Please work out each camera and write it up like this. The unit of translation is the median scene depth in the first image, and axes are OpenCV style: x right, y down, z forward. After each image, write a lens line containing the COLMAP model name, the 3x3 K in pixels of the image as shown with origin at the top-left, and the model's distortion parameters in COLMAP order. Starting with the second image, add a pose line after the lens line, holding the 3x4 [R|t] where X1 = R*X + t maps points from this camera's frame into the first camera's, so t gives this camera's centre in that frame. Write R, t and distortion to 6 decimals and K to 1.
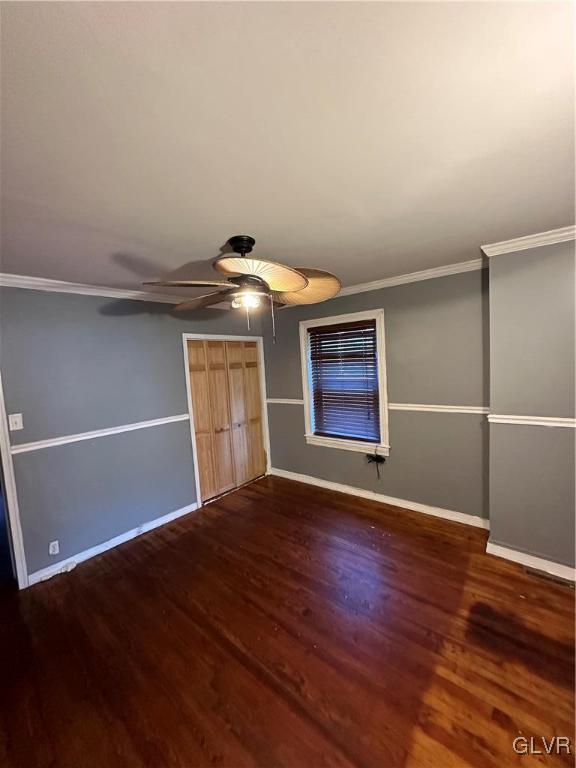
lens RADIAL K [[306.0, 0, 288.4], [0, 306.0, 384.0], [0, 0, 1]] dist [-0.004015, -0.000039]
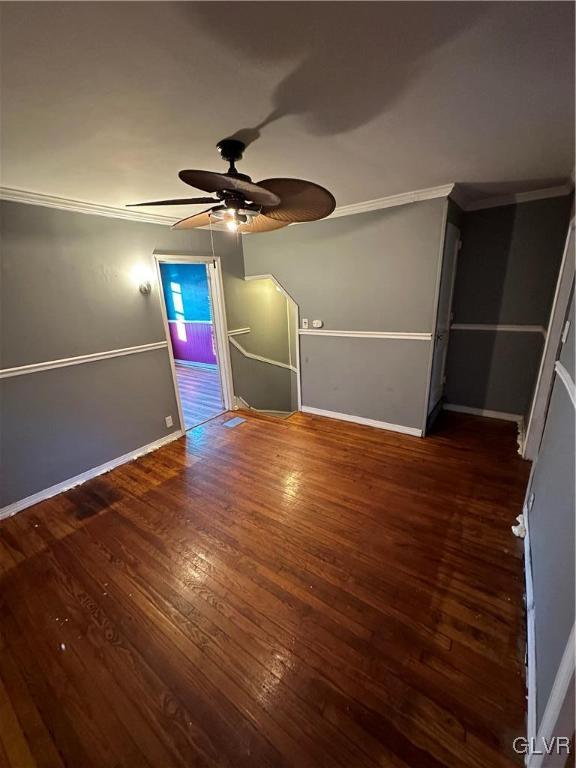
lens RADIAL K [[306.0, 0, 290.8], [0, 306.0, 385.8], [0, 0, 1]] dist [-0.004015, -0.000039]
pose [[-0.991445, 0.120384, -0.050435, -0.180266], [0.092836, 0.922025, 0.375835, -0.120969], [0.091747, 0.367938, -0.925313, 1.943940]]
